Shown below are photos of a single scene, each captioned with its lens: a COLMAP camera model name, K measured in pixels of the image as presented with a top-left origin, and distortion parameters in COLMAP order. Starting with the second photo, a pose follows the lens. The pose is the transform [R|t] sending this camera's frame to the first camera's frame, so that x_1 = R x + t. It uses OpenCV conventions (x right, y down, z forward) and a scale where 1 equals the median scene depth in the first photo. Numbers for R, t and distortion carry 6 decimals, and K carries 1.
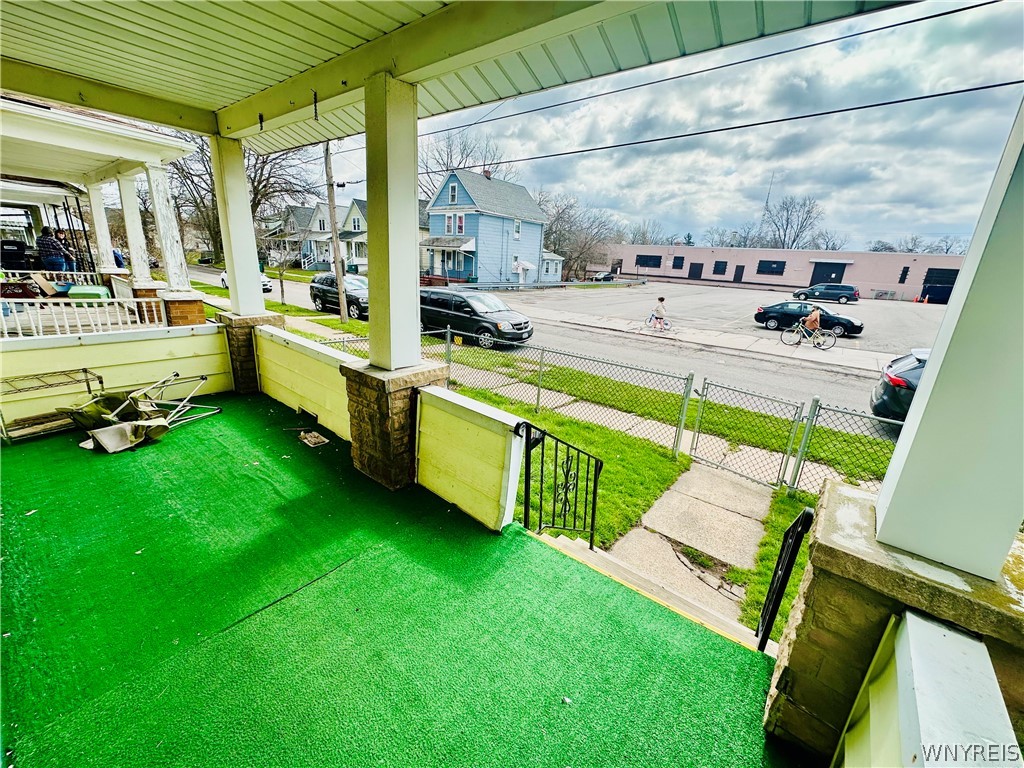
lens RADIAL K [[409.4, 0, 513.0], [0, 409.4, 381.0], [0, 0, 1]] dist [-0.000789, 0.000034]
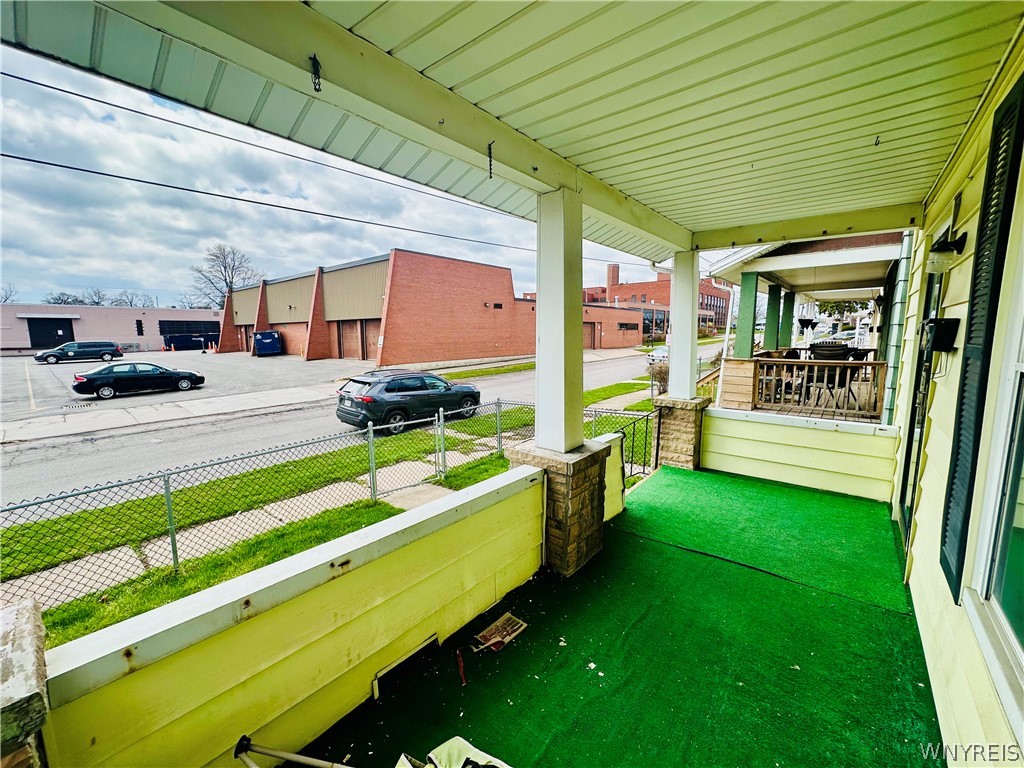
lens RADIAL K [[409.4, 0, 512.0], [0, 409.4, 385.8], [0, 0, 1]] dist [-0.000789, 0.000034]
pose [[0.015971, -0.188699, 0.981905, -0.356573], [0.293492, 0.939657, 0.175807, -0.111245], [-0.955828, 0.285374, 0.070389, 0.282157]]
